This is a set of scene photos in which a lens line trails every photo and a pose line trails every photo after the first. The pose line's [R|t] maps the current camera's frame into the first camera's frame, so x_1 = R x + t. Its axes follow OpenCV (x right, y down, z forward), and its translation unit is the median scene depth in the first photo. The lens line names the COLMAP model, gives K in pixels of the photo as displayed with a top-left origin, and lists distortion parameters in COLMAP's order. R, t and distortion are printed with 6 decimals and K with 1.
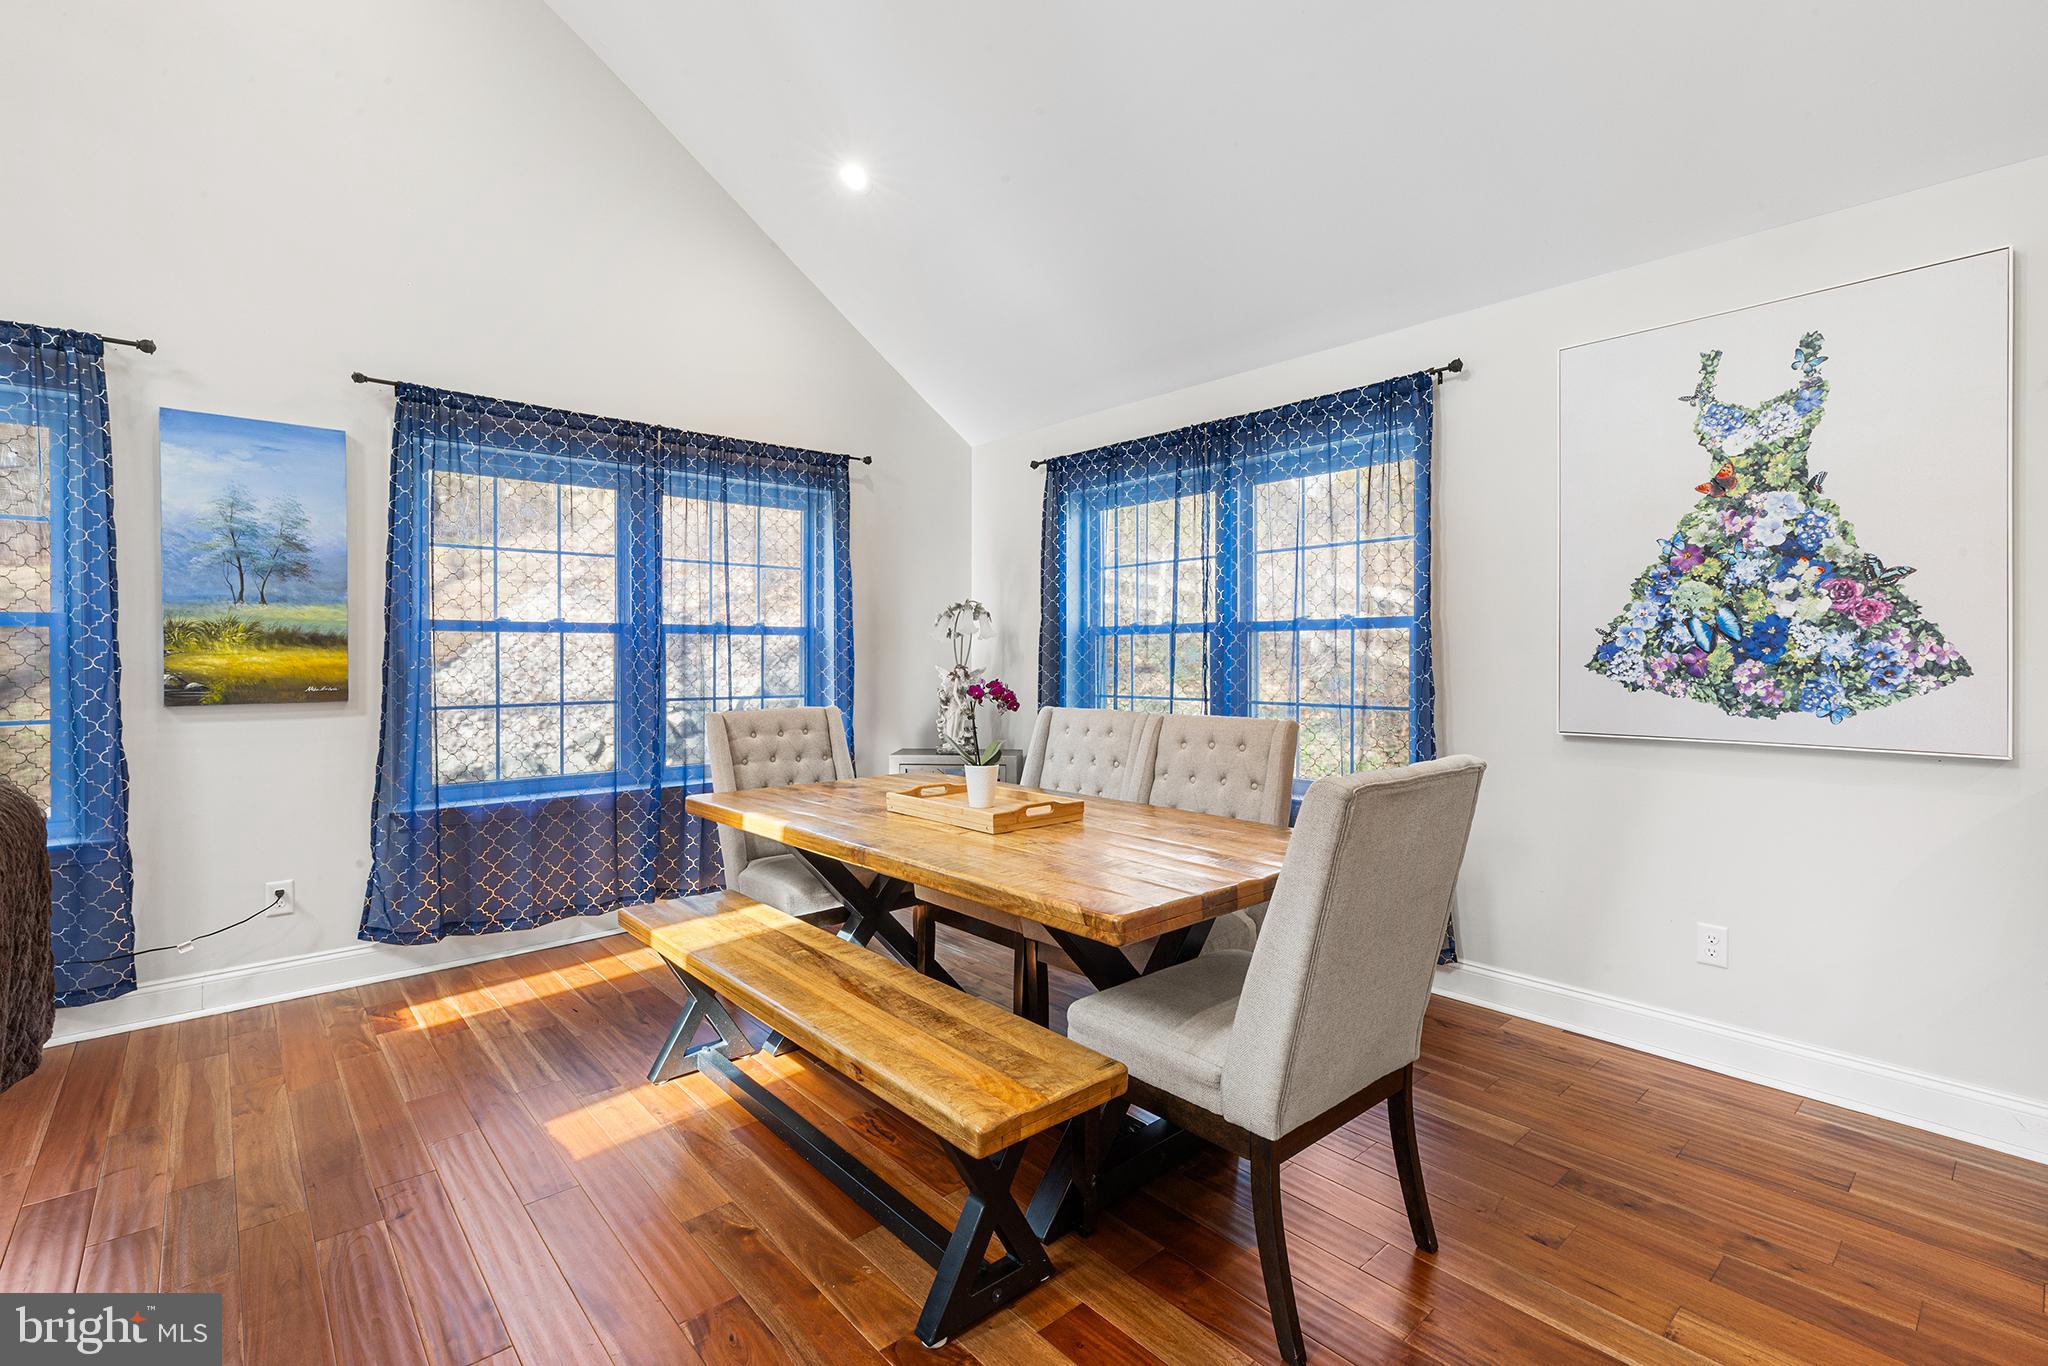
lens RADIAL K [[917.8, 0, 1042.1], [0, 917.8, 658.5], [0, 0, 1]] dist [0.002190, -0.001818]
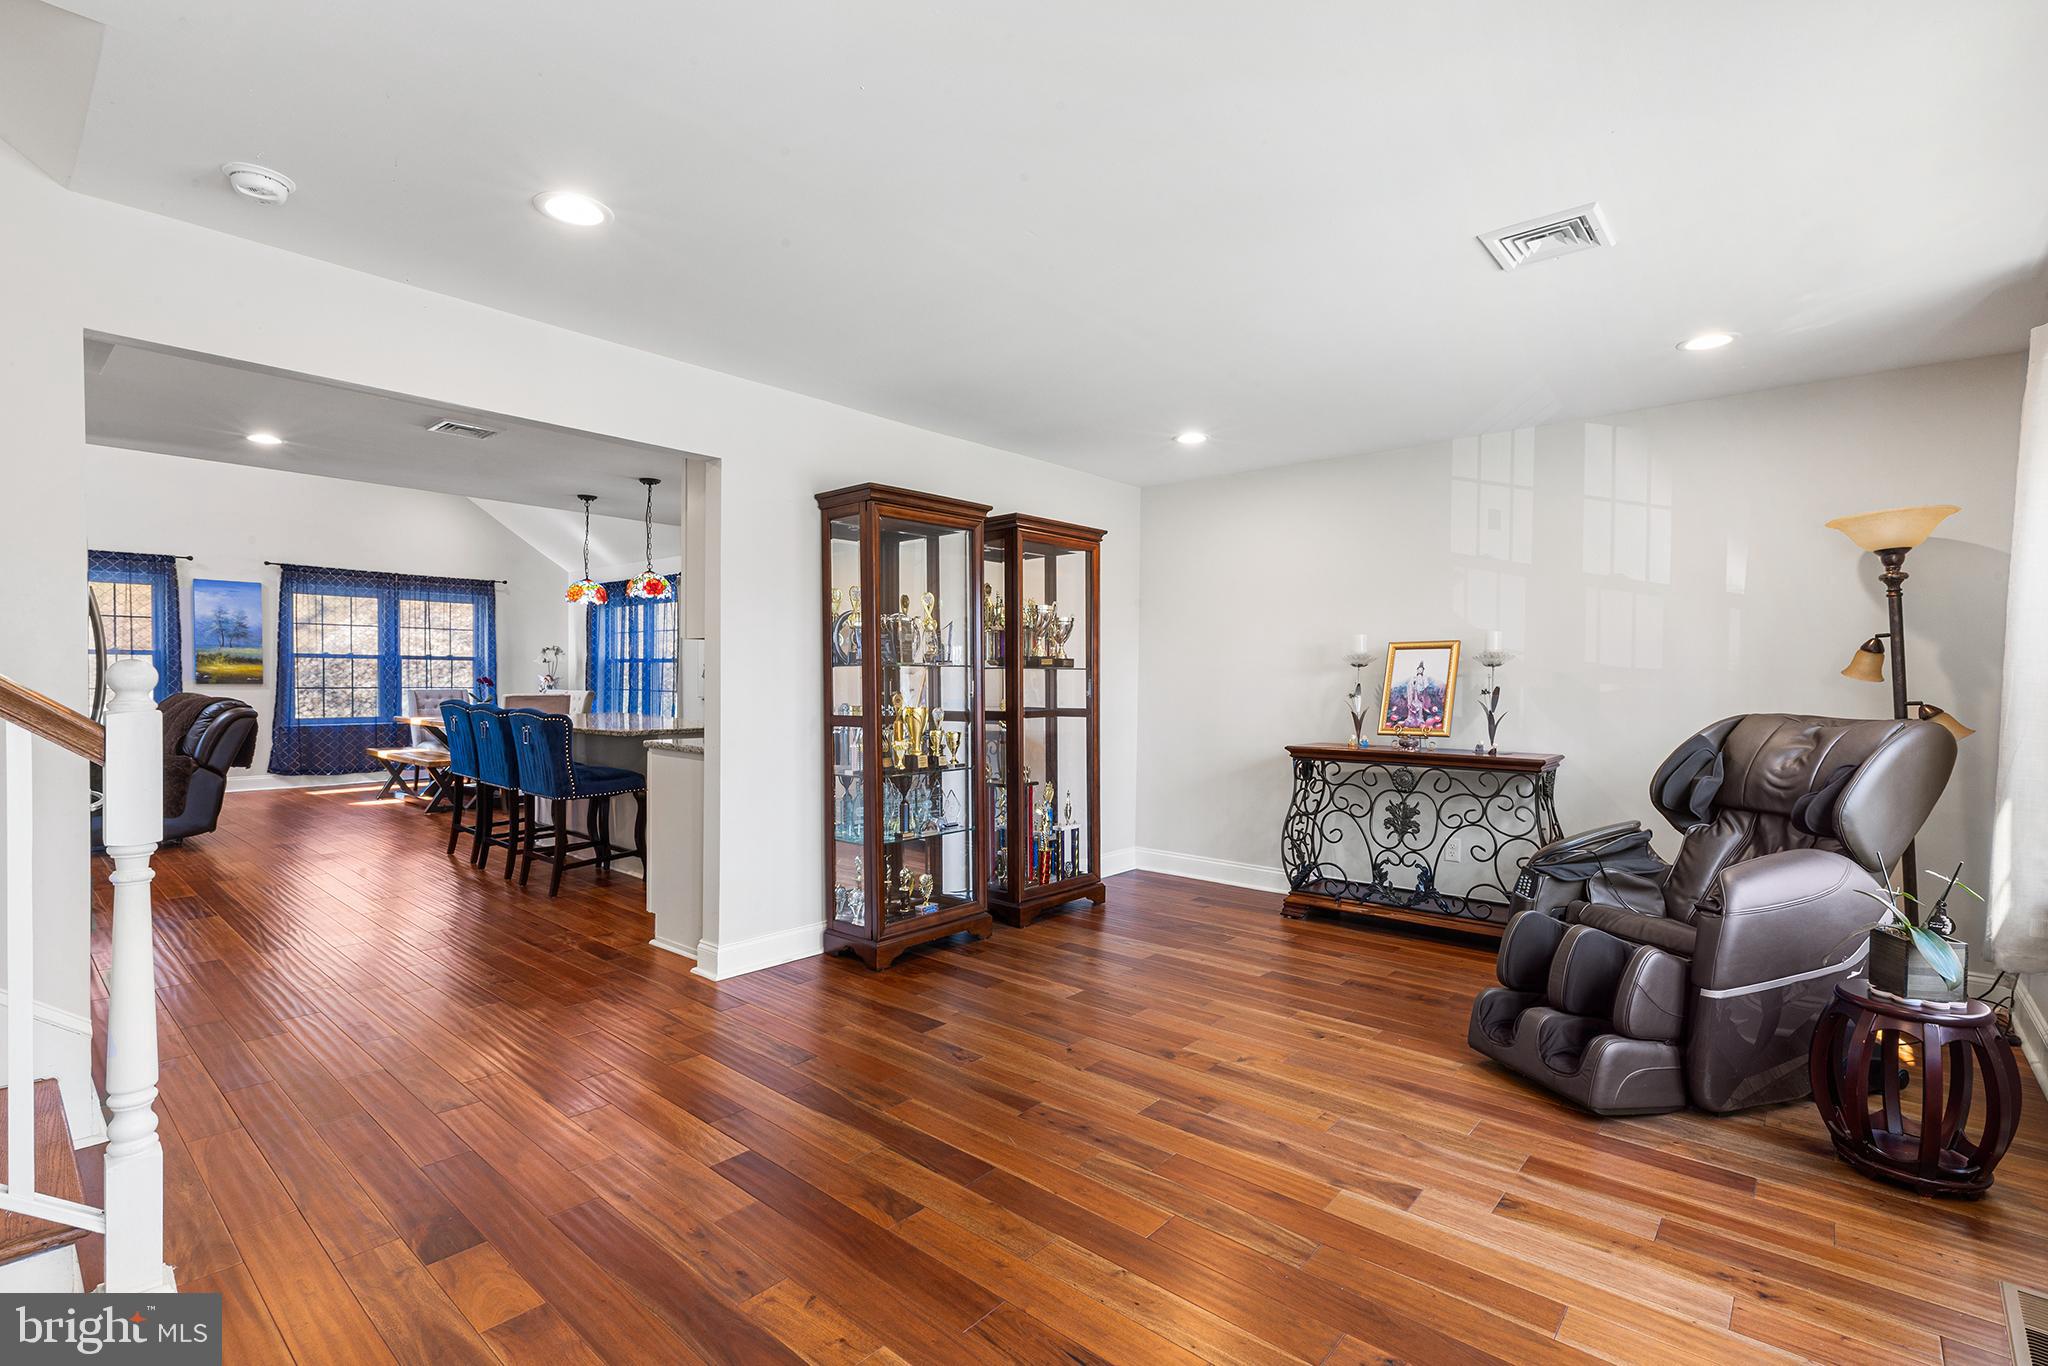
lens RADIAL K [[917.8, 0, 1049.1], [0, 917.8, 701.7], [0, 0, 1]] dist [0.002190, -0.001818]
pose [[0.990481, 0.009375, 0.137329, 1.356732], [-0.012650, 0.999656, 0.022993, 0.010031], [-0.137067, -0.024511, 0.990259, -2.325638]]
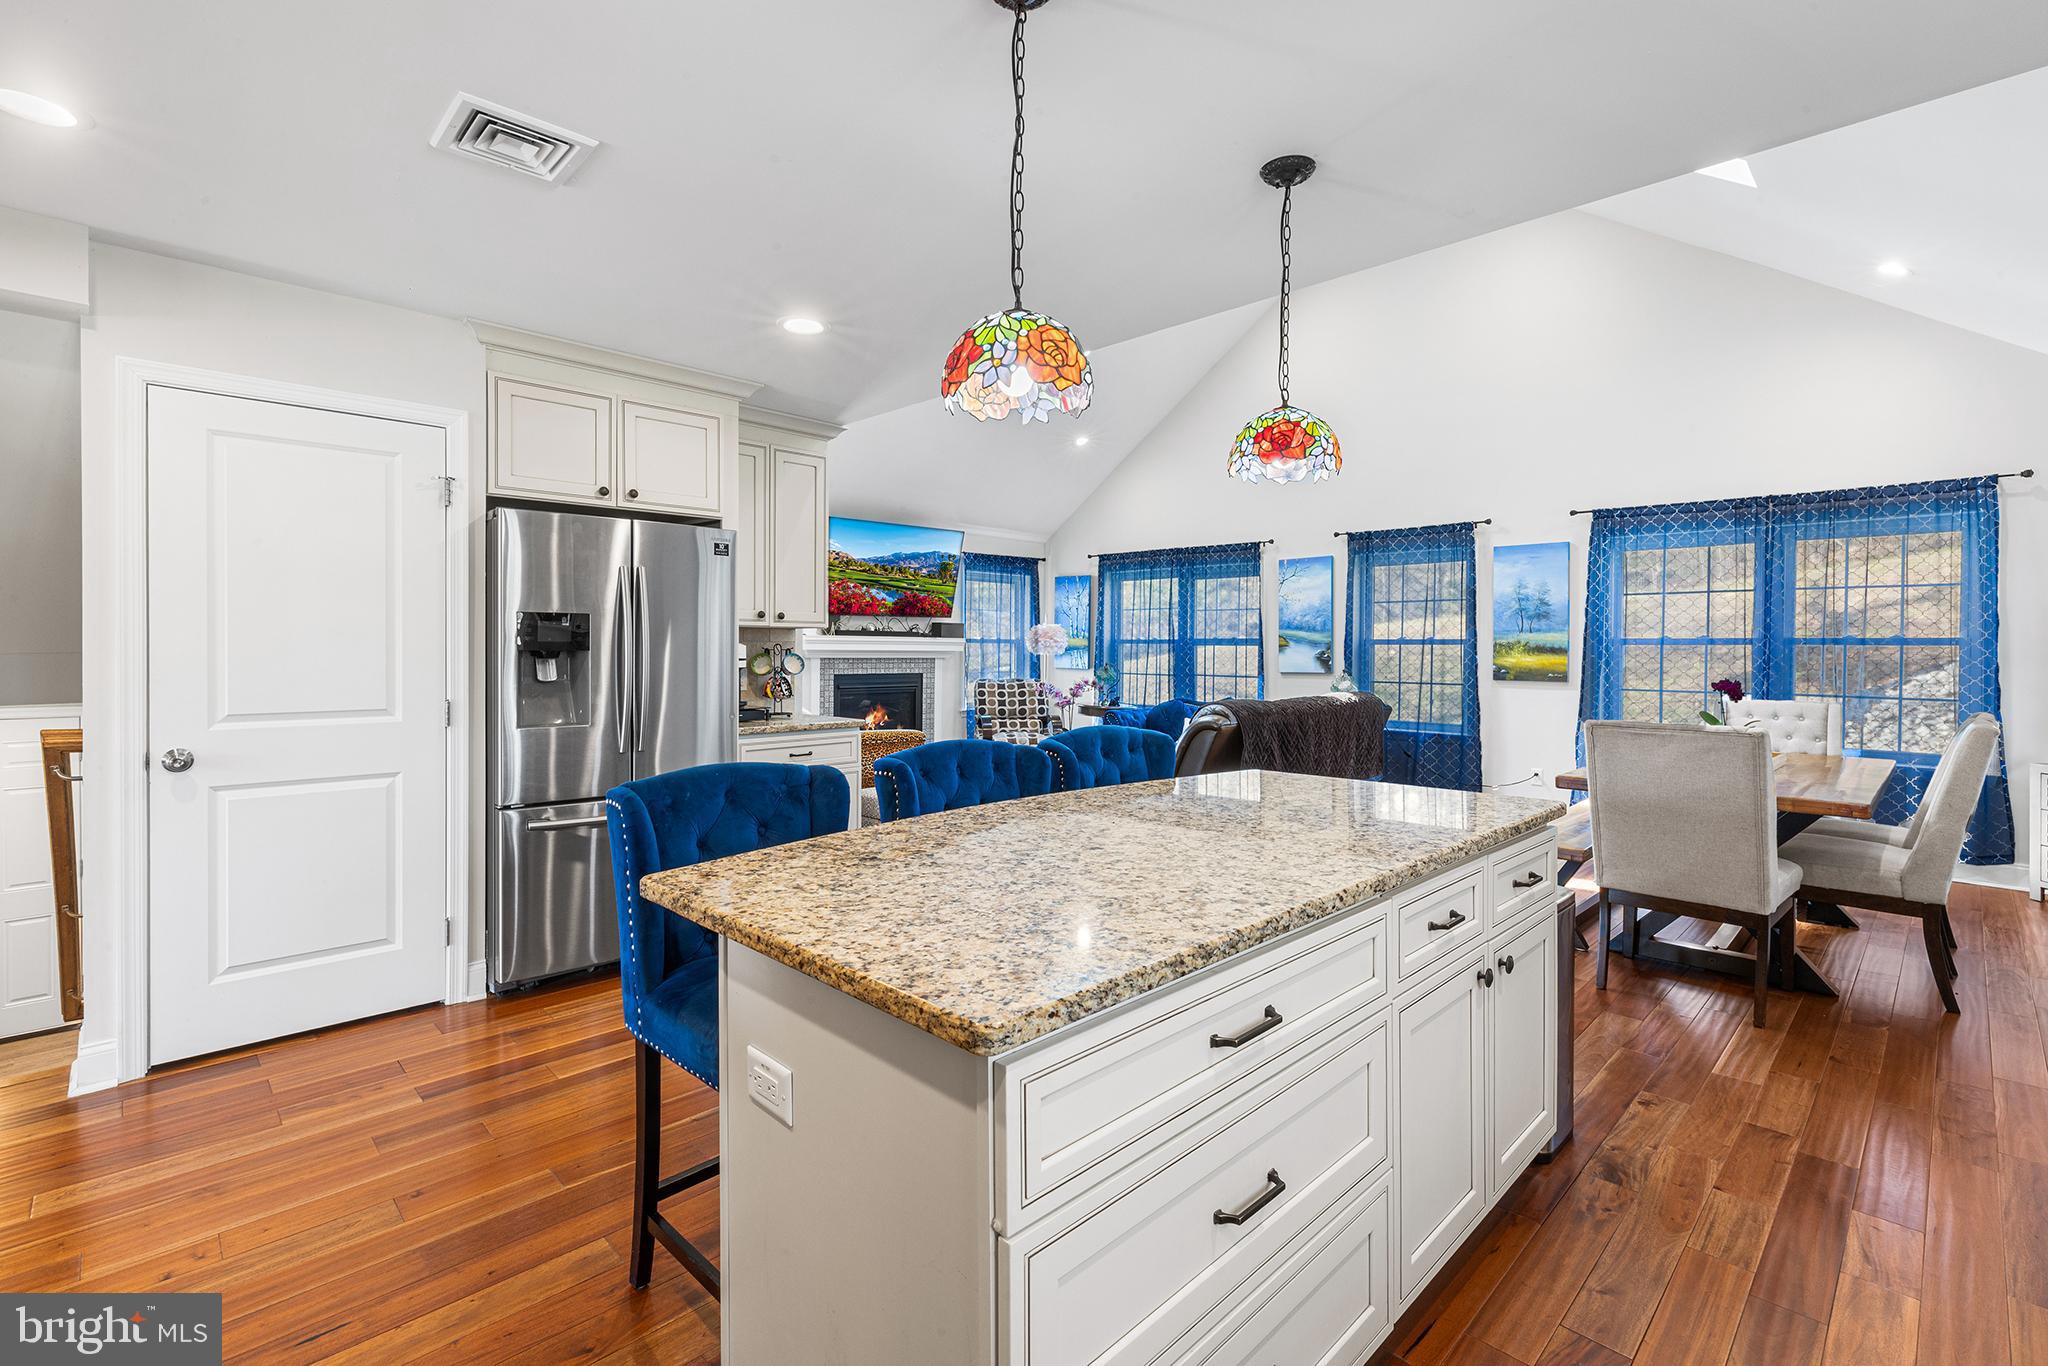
lens RADIAL K [[917.8, 0, 1002.5], [0, 917.8, 652.3], [0, 0, 1]] dist [0.002190, -0.001818]
pose [[0.021058, 0.008343, -0.999743, 1.339763], [-0.011500, 0.999901, 0.008102, -0.021239], [0.999712, 0.011326, 0.021152, -0.261534]]
